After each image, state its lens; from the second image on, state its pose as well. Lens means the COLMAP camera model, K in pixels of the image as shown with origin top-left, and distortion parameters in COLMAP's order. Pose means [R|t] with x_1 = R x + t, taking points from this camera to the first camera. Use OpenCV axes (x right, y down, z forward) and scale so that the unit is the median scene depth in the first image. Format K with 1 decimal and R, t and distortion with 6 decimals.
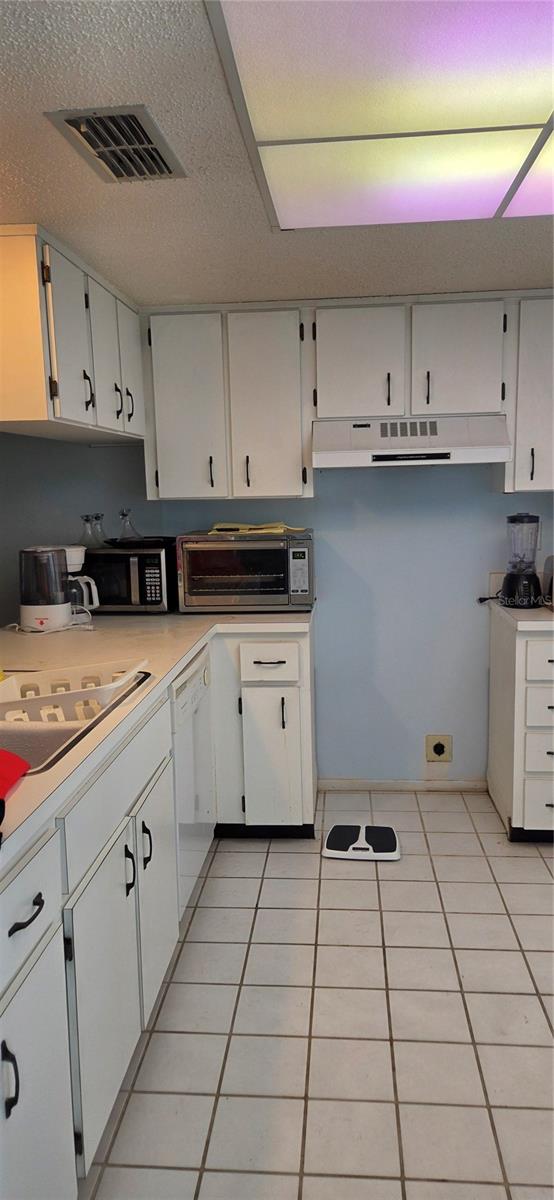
lens RADIAL K [[856.6, 0, 272.1], [0, 856.6, 609.9], [0, 0, 1]] dist [0.053002, -0.034945]
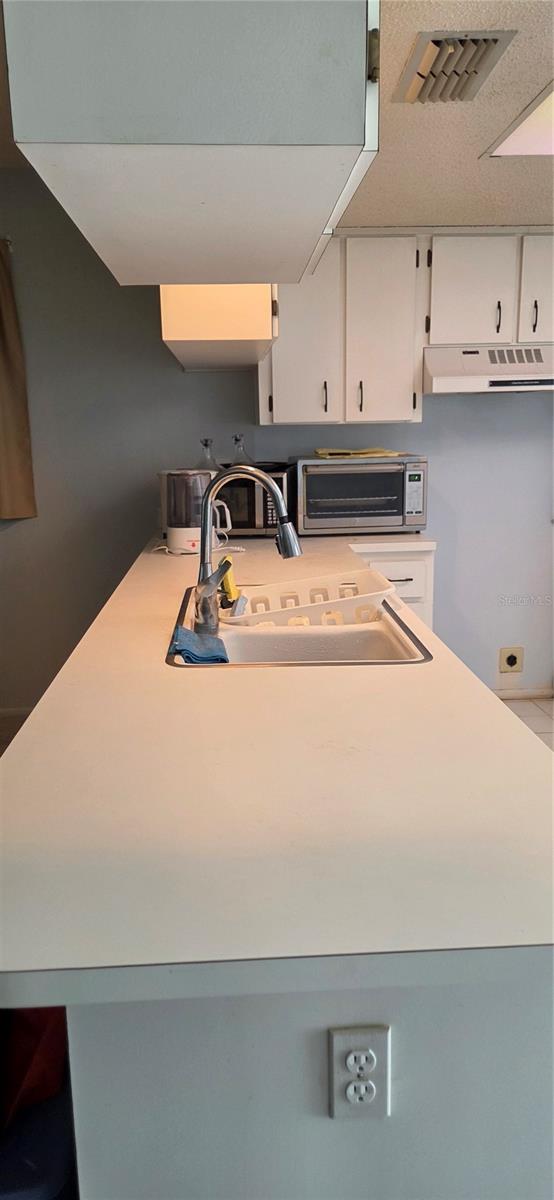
lens RADIAL K [[856.6, 0, 314.7], [0, 856.6, 604.5], [0, 0, 1]] dist [0.053002, -0.034945]
pose [[0.988064, -0.029543, 0.151187, -0.255201], [0.019740, 0.997628, 0.065940, 0.019222], [-0.152776, -0.062168, 0.986303, -0.025325]]
